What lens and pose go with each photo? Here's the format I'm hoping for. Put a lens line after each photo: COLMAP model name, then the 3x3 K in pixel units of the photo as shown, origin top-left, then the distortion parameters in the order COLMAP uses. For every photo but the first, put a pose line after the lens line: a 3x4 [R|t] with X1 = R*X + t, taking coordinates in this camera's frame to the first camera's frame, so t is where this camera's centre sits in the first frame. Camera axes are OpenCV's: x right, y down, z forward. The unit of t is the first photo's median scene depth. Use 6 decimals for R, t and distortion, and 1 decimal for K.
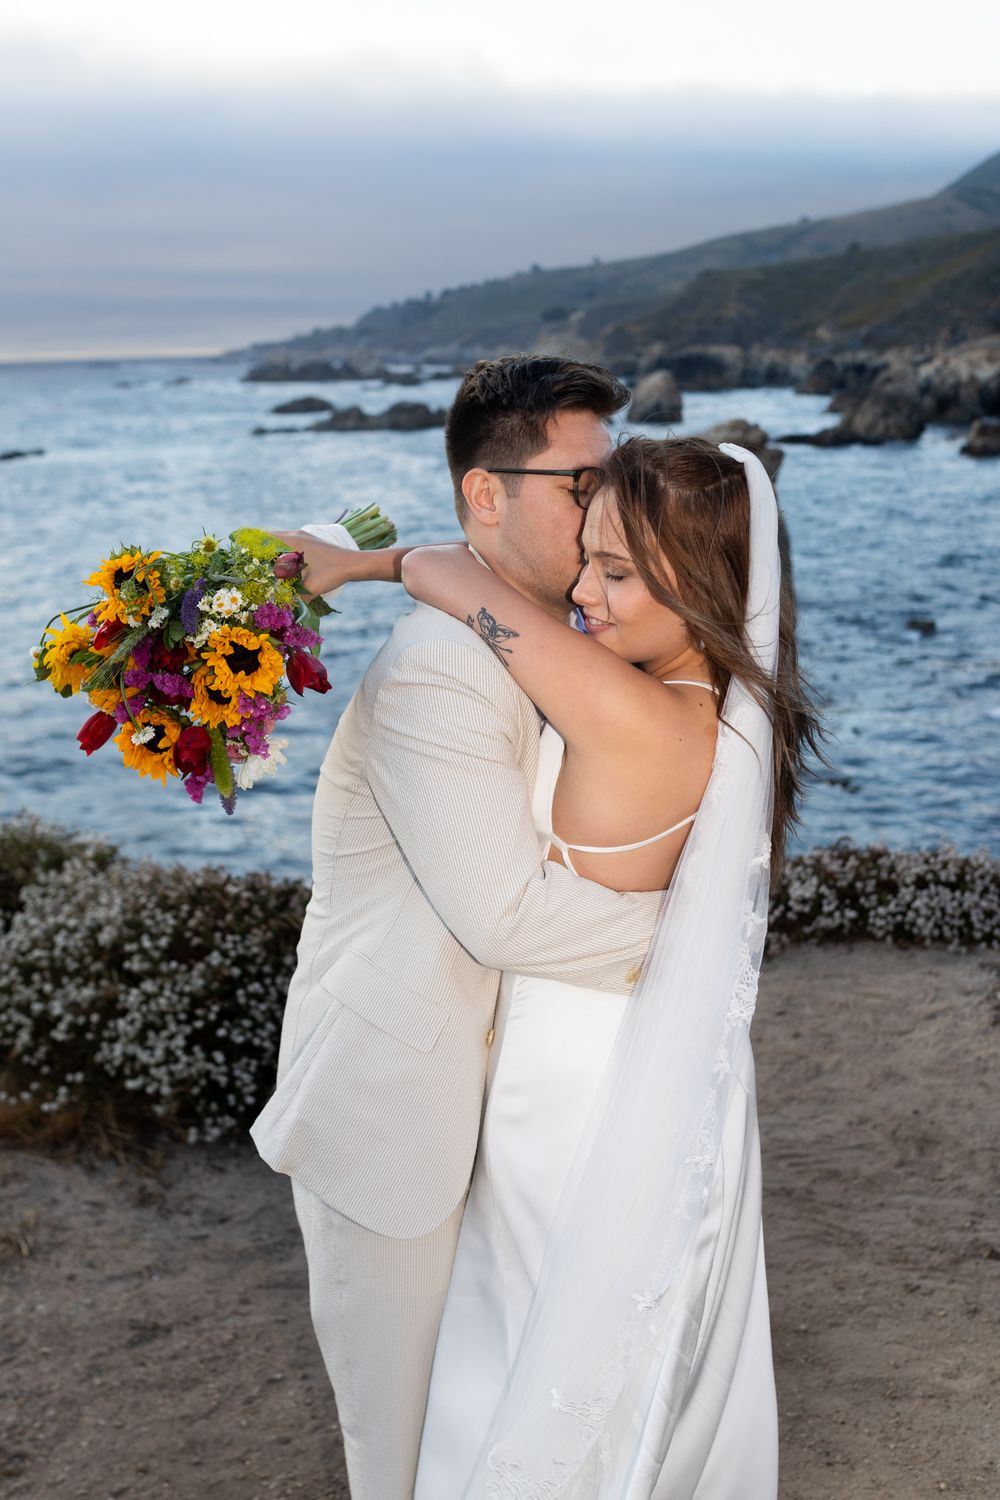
lens RADIAL K [[1710.1, 0, 492.5], [0, 1710.1, 719.9], [0, 0, 1]] dist [0.005418, -0.007007]
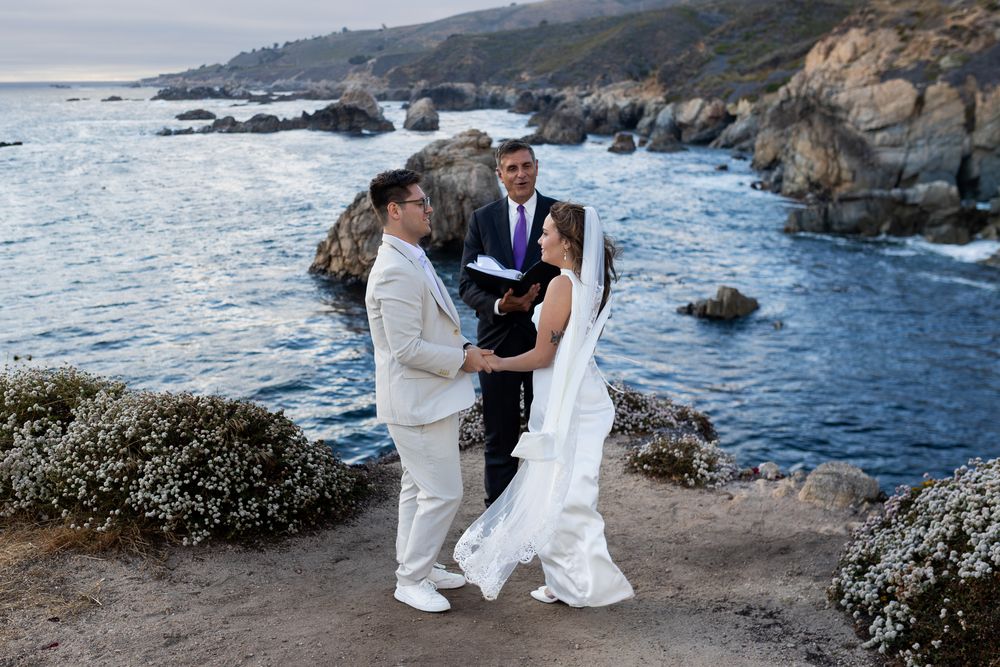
lens RADIAL K [[1075.3, 0, 466.0], [0, 1075.3, 354.2], [0, 0, 1]] dist [-0.000631, 0.002845]
pose [[0.990854, -0.012170, 0.134390, -0.023344], [0.007561, 0.999367, 0.034753, 0.008374], [-0.134728, -0.033419, 0.990319, -0.093156]]
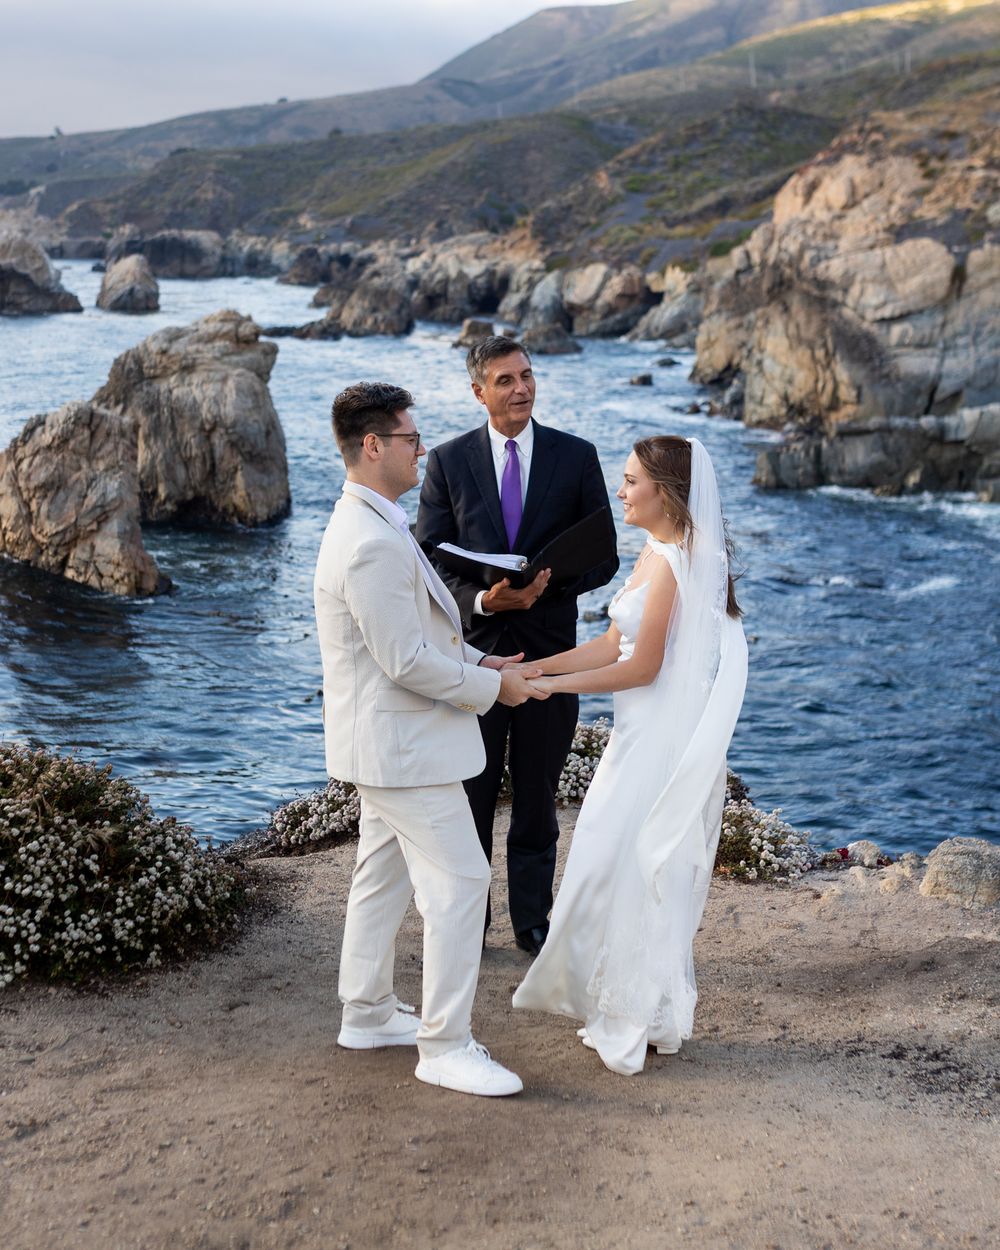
lens RADIAL K [[1881.1, 0, 431.9], [0, 1881.1, 539.6], [0, 0, 1]] dist [0.005687, -0.035219]
pose [[0.965777, -0.003089, 0.259354, -0.143698], [0.016282, 0.998679, -0.048735, 0.017319], [-0.258861, 0.051290, 0.964552, -0.162024]]
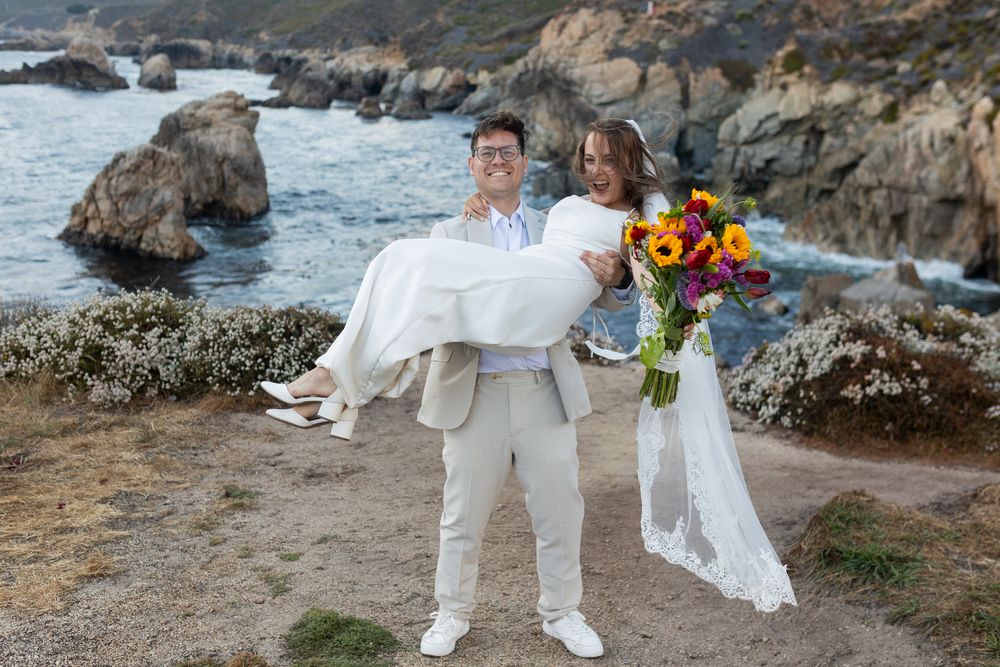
lens RADIAL K [[1096.8, 0, 500.0], [0, 1096.8, 333.5], [0, 0, 1]] dist [0.004973, -0.007267]
pose [[0.914923, -0.038878, 0.401752, -0.390188], [0.020568, 0.998548, 0.049790, 0.043873], [-0.403105, -0.037291, 0.914394, -0.424540]]
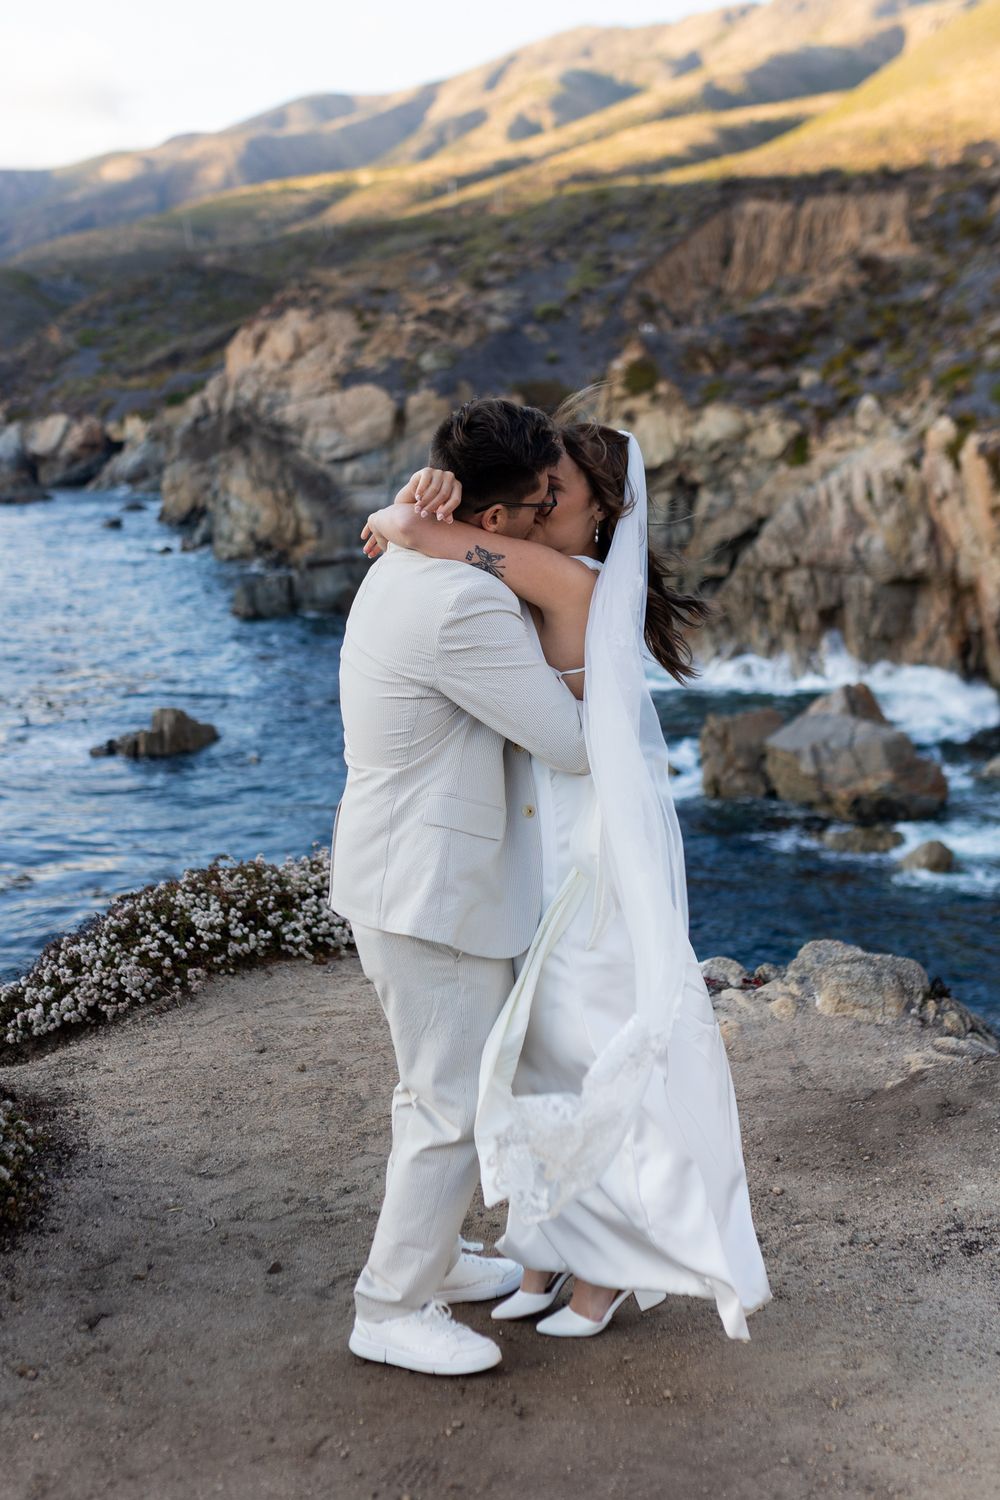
lens RADIAL K [[1710.1, 0, 492.5], [0, 1710.1, 719.9], [0, 0, 1]] dist [0.005418, -0.007007]
pose [[0.822836, -0.078041, 0.562895, -0.191109], [0.095966, 0.995382, -0.002279, 0.013831], [-0.560117, 0.055894, 0.826526, 0.174674]]
